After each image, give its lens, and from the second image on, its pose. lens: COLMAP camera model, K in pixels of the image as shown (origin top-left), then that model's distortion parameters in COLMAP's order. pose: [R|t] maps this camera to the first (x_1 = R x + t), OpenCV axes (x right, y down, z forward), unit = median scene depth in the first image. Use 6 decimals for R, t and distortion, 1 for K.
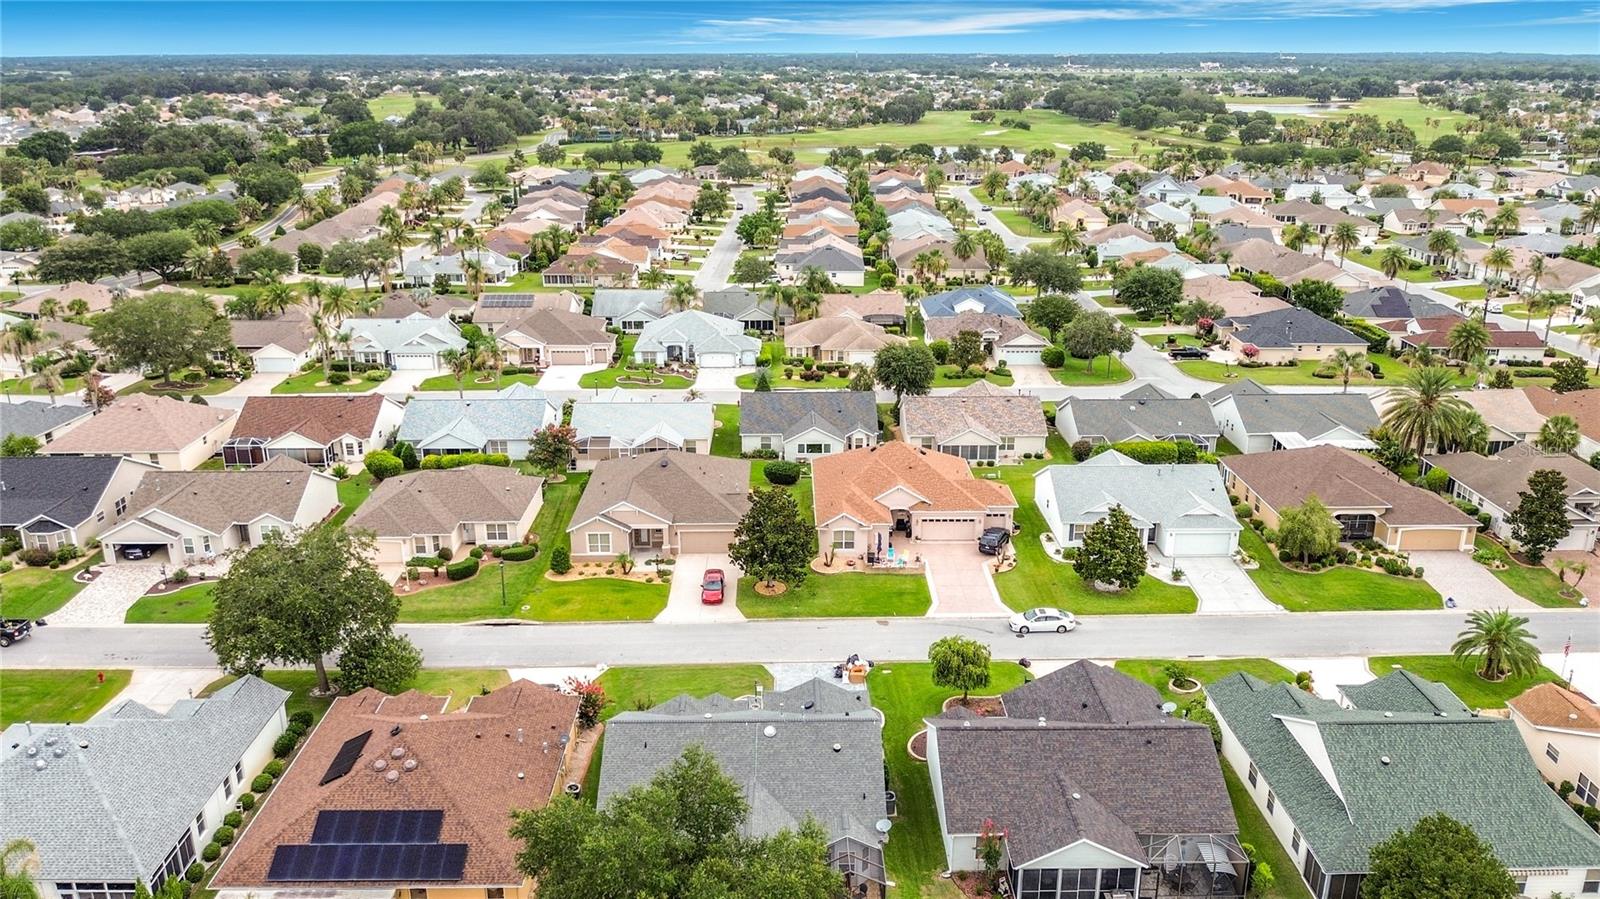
lens RADIAL K [[1196.1, 0, 800.0], [0, 1196.1, 449.5], [0, 0, 1]] dist [0.039577, -0.096117]
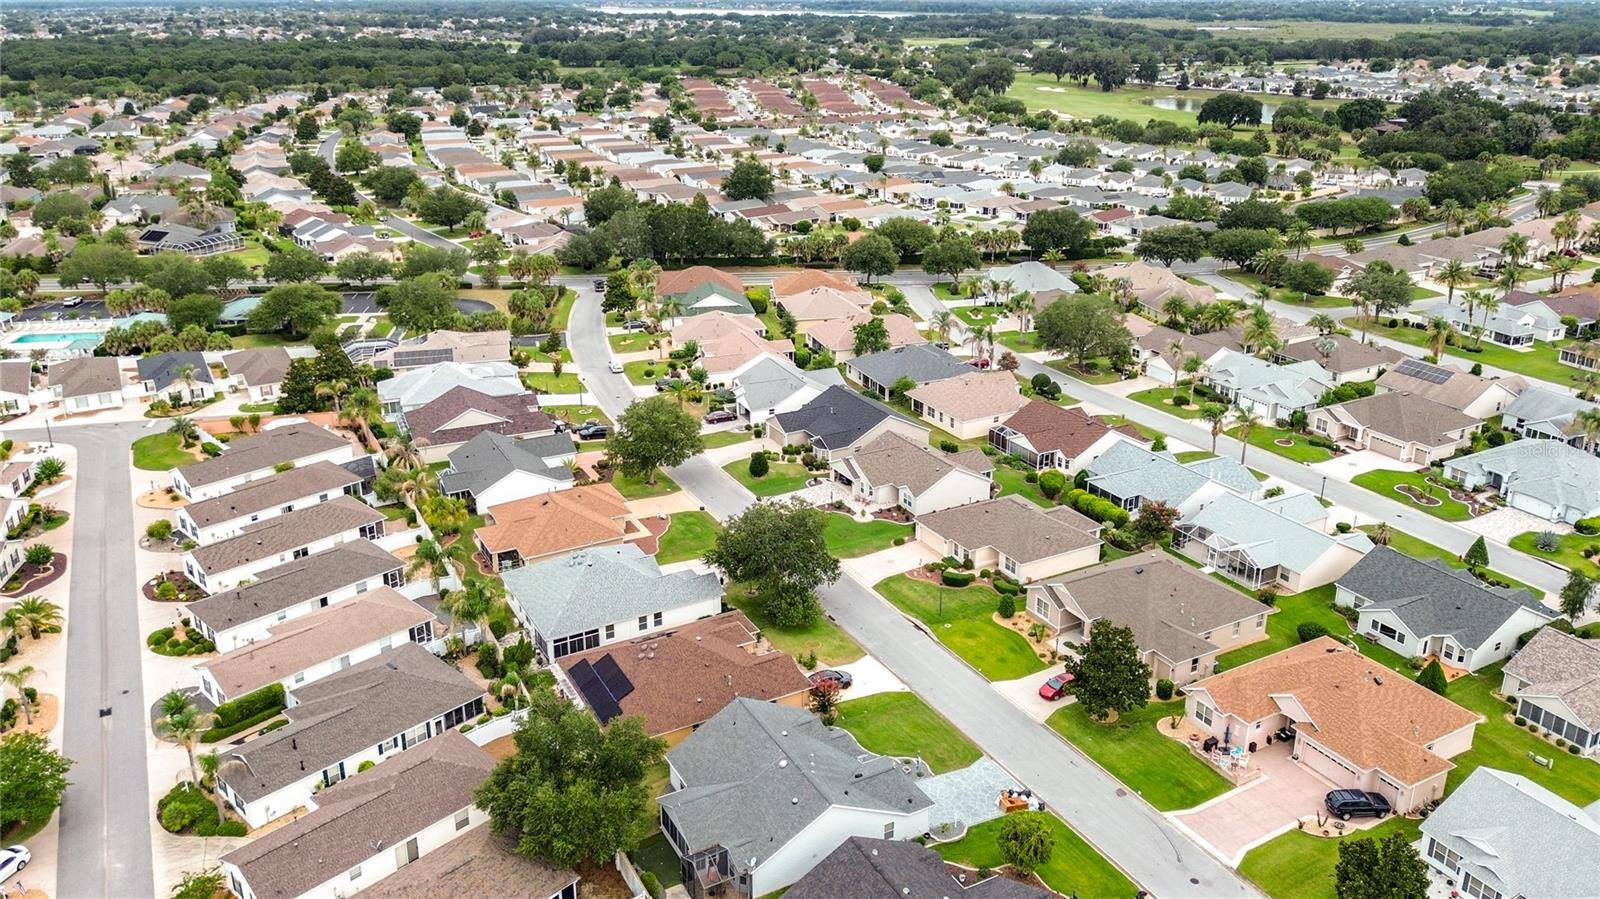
lens RADIAL K [[1170.7, 0, 800.0], [0, 1170.7, 449.5], [0, 0, 1]] dist [0.039275, -0.072816]
pose [[0.468488, 0.321264, -0.822987, 0.480276], [-0.276194, 0.938107, 0.208979, -0.188610], [0.839187, 0.129400, 0.528224, 0.142455]]
